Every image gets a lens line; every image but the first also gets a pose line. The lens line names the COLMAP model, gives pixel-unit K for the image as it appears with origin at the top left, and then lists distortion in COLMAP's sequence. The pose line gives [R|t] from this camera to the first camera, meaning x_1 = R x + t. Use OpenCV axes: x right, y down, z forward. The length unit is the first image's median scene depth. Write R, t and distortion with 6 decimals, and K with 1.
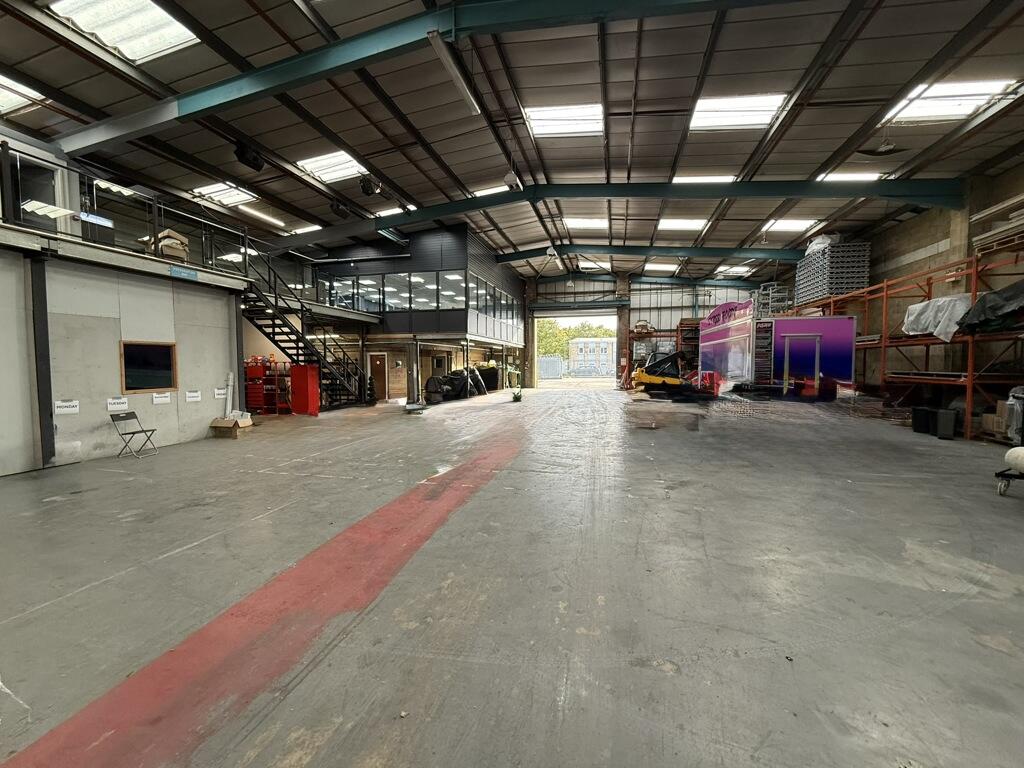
lens RADIAL K [[408.2, 0, 517.9], [0, 408.2, 381.1], [0, 0, 1]] dist [-0.002041, 0.000953]
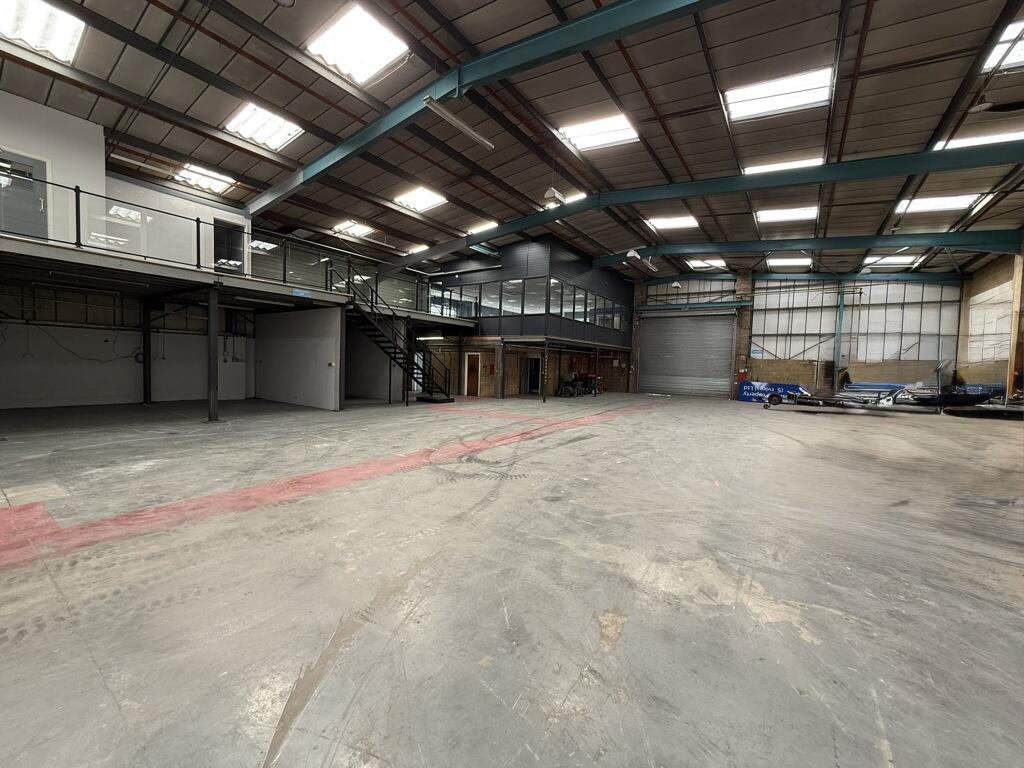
lens RADIAL K [[408.2, 0, 513.9], [0, 408.2, 384.7], [0, 0, 1]] dist [-0.002041, 0.000953]
pose [[0.934000, 0.049877, -0.353775, 0.179755], [-0.048515, 0.998741, 0.012724, -0.001002], [0.353965, 0.005280, 0.935244, -0.026461]]
